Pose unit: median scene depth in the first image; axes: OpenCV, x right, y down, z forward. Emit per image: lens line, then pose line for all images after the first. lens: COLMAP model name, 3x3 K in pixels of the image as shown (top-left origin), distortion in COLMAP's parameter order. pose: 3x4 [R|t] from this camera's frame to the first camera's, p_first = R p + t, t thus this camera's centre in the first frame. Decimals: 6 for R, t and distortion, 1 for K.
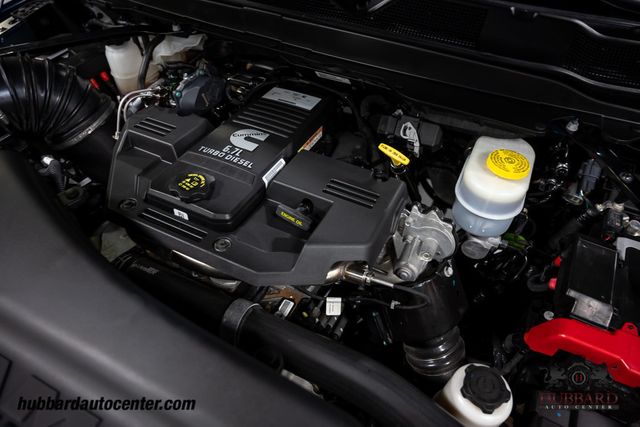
lens RADIAL K [[426.9, 0, 320.0], [0, 426.9, 213.5], [0, 0, 1]] dist [-0.005877, 0.004681]
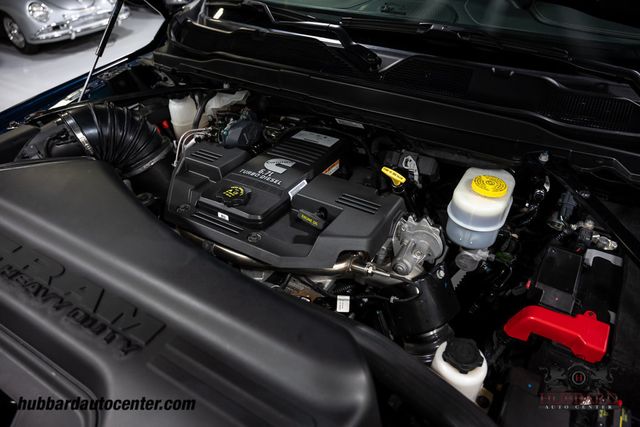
lens RADIAL K [[426.9, 0, 320.0], [0, 426.9, 213.5], [0, 0, 1]] dist [-0.005877, 0.004681]
pose [[0.997414, 0.022204, -0.068349, 0.040600], [-0.032817, 0.986844, -0.158308, 0.154744], [0.063935, 0.160142, 0.985021, -0.198052]]
